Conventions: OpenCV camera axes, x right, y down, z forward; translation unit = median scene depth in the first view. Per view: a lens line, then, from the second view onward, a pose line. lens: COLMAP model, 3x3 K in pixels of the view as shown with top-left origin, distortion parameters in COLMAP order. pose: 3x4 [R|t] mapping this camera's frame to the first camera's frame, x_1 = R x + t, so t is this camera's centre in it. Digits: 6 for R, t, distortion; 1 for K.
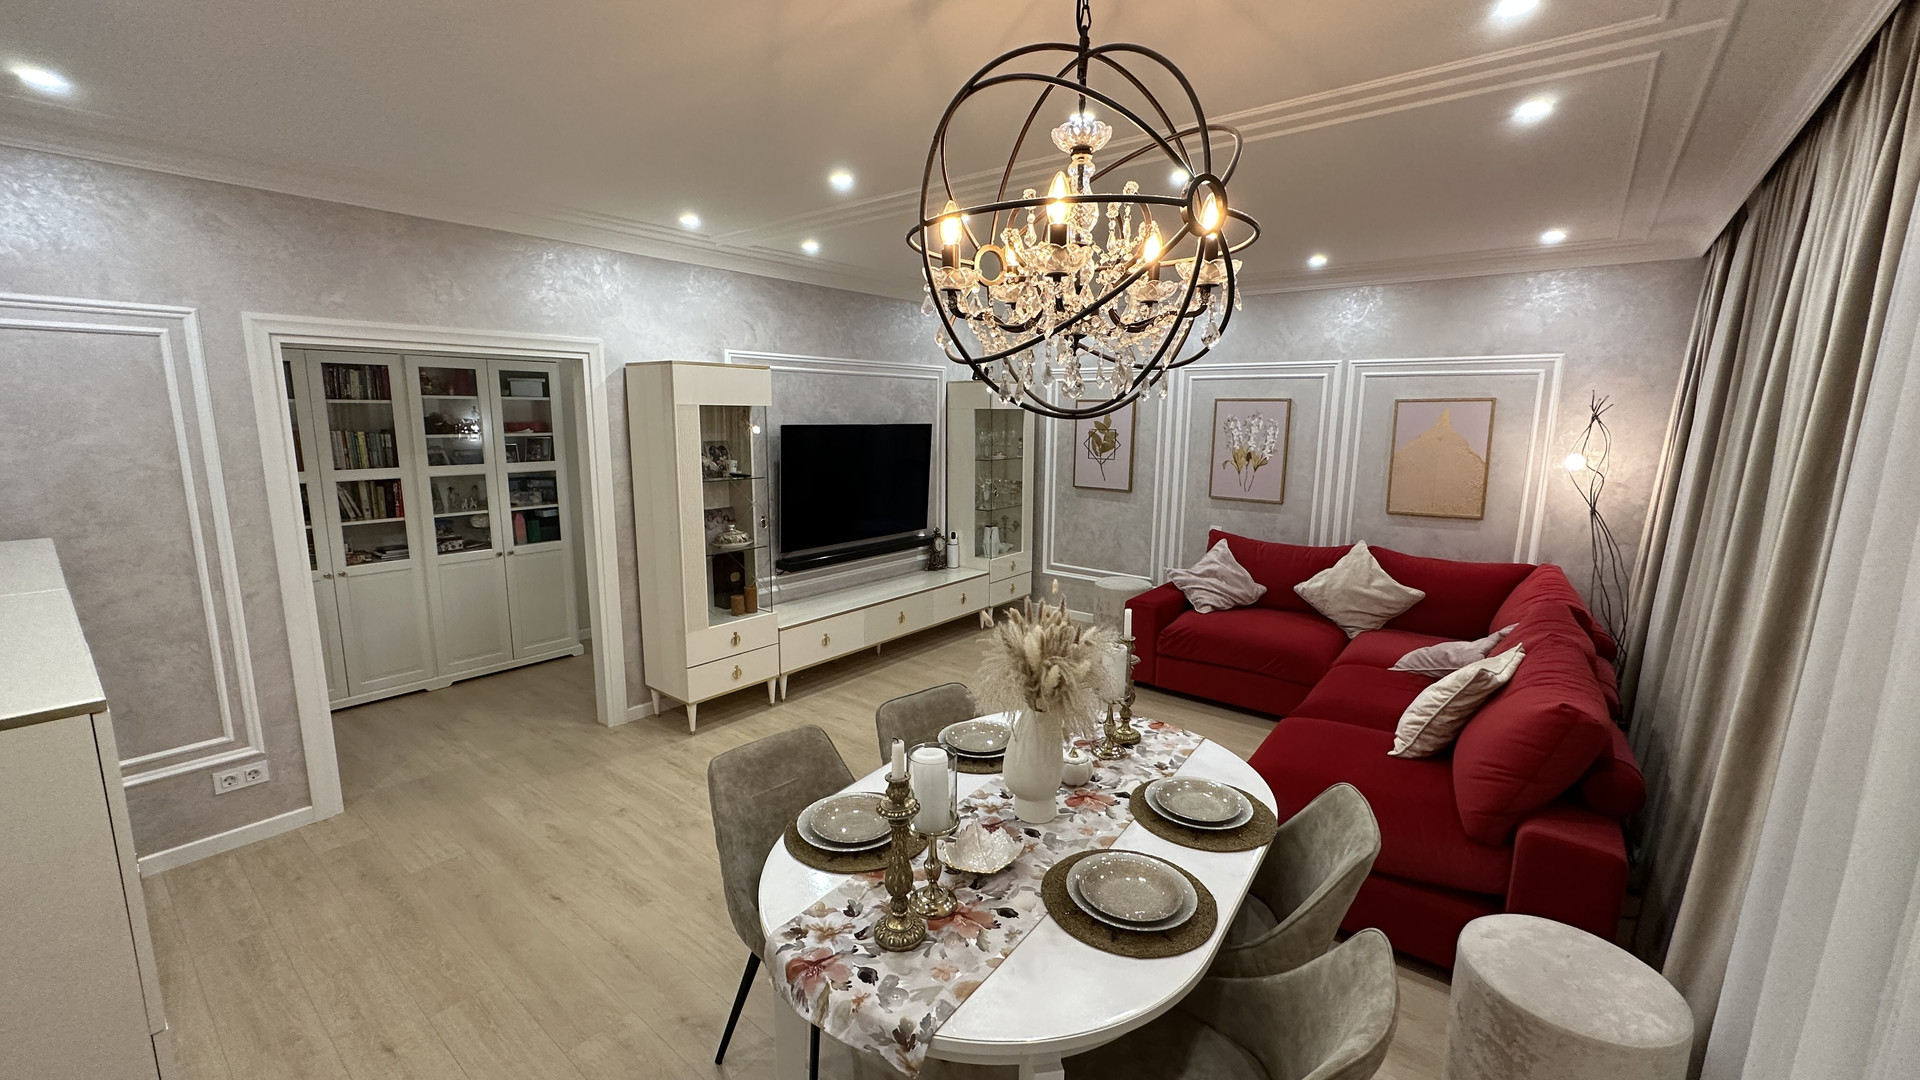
lens RADIAL K [[764.9, 0, 959.0], [0, 764.9, 547.4], [0, 0, 1]] dist [-0.002618, 0.000735]
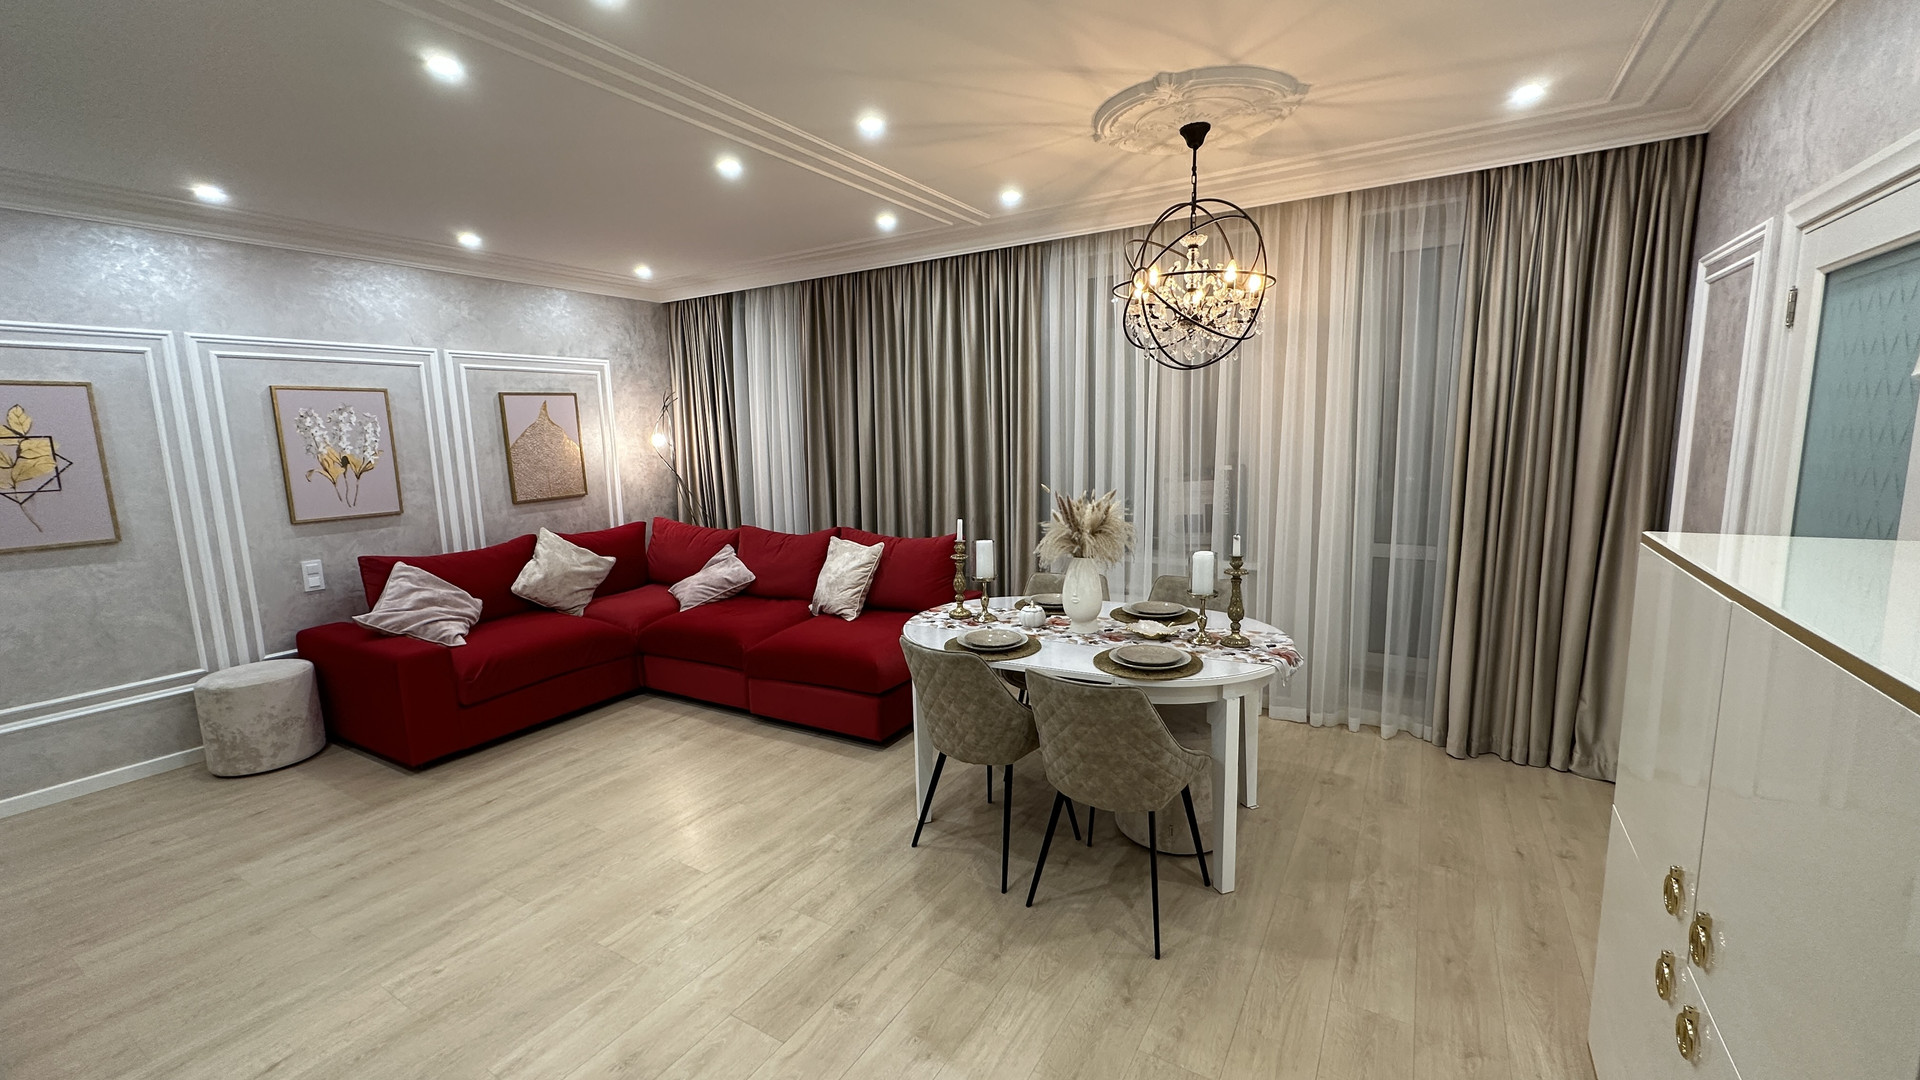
lens RADIAL K [[764.9, 0, 961.8], [0, 764.9, 538.3], [0, 0, 1]] dist [-0.002618, 0.000735]
pose [[-0.137237, -0.146742, 0.979609, -0.572924], [0.200960, 0.964274, 0.172598, -0.061292], [-0.969939, 0.220549, -0.102845, 0.579785]]
